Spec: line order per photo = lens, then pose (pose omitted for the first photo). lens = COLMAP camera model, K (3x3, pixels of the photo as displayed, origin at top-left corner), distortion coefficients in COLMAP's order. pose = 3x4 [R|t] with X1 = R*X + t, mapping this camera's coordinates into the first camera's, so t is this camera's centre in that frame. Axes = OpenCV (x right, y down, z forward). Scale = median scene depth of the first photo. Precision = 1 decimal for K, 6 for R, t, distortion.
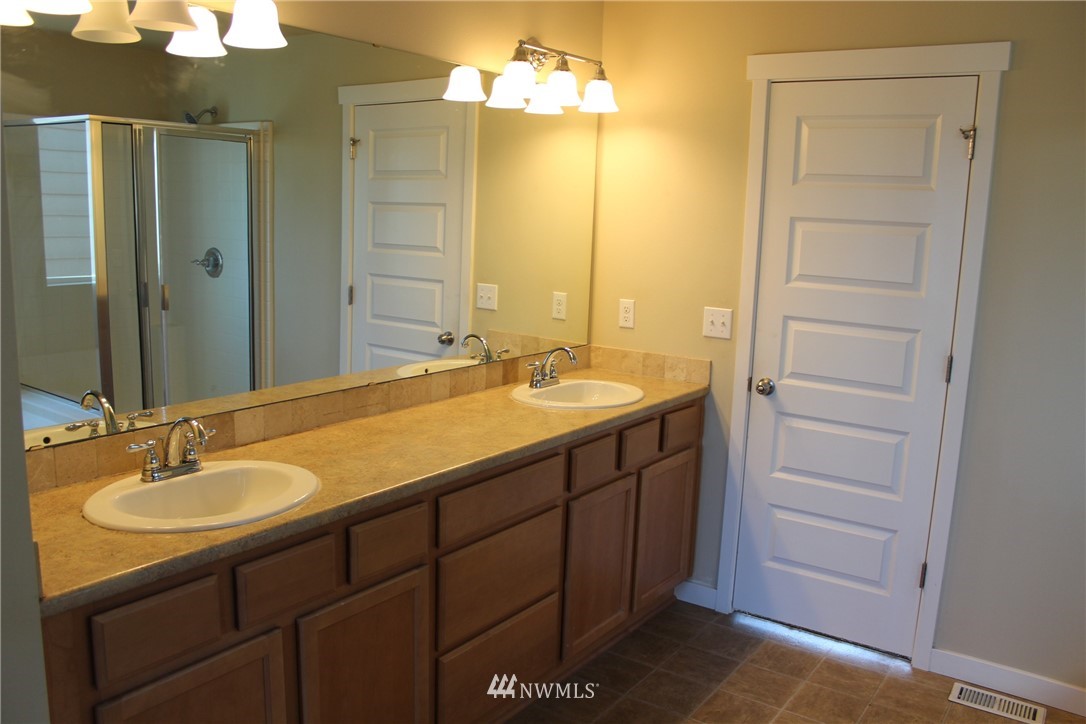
lens RADIAL K [[900.0, 0, 543.0], [0, 900.0, 362.0], [0, 0, 1]] dist [-0.158349, 0.138536]
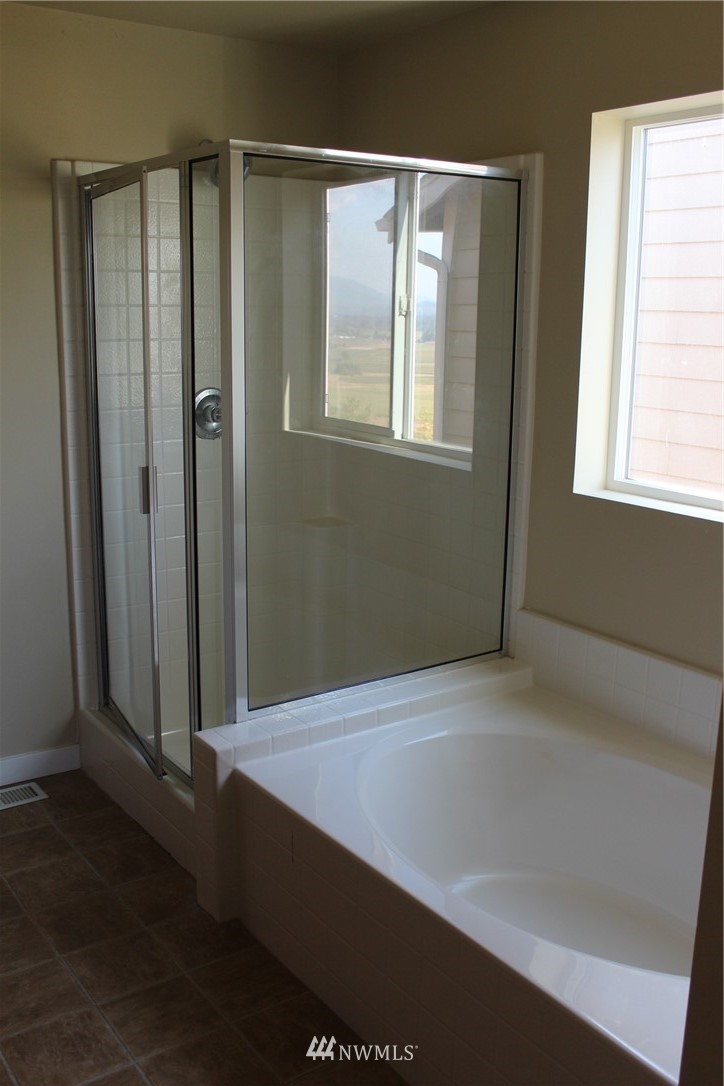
lens RADIAL K [[1059.5, 0, 362.0], [0, 1059.5, 543.0], [0, 0, 1]] dist [-0.135676, 0.141008]
pose [[0.342592, -0.238447, 0.908721, -0.291550], [0.161200, 0.967830, 0.193184, -0.036099], [-0.925551, 0.080303, 0.370009, 0.158182]]
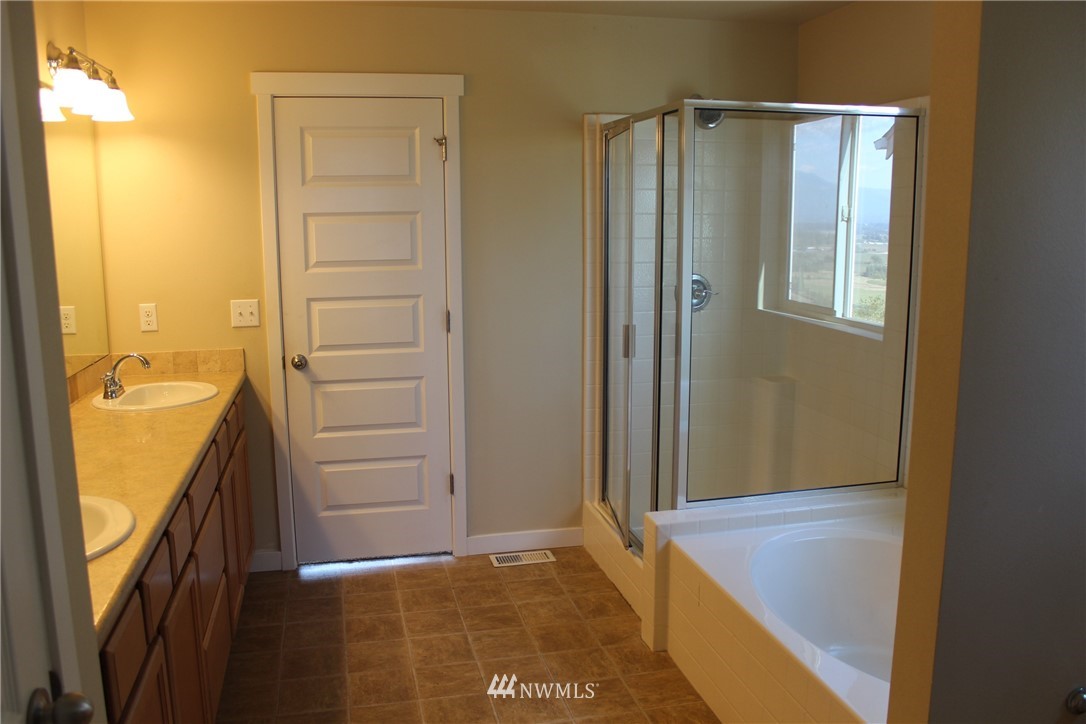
lens RADIAL K [[900.0, 0, 543.0], [0, 900.0, 362.0], [0, 0, 1]] dist [-0.158349, 0.138536]
pose [[0.670171, -0.159096, 0.724954, -0.393013], [0.155530, 0.985173, 0.072426, -0.006922], [-0.725728, 0.064215, 0.684979, -0.013610]]
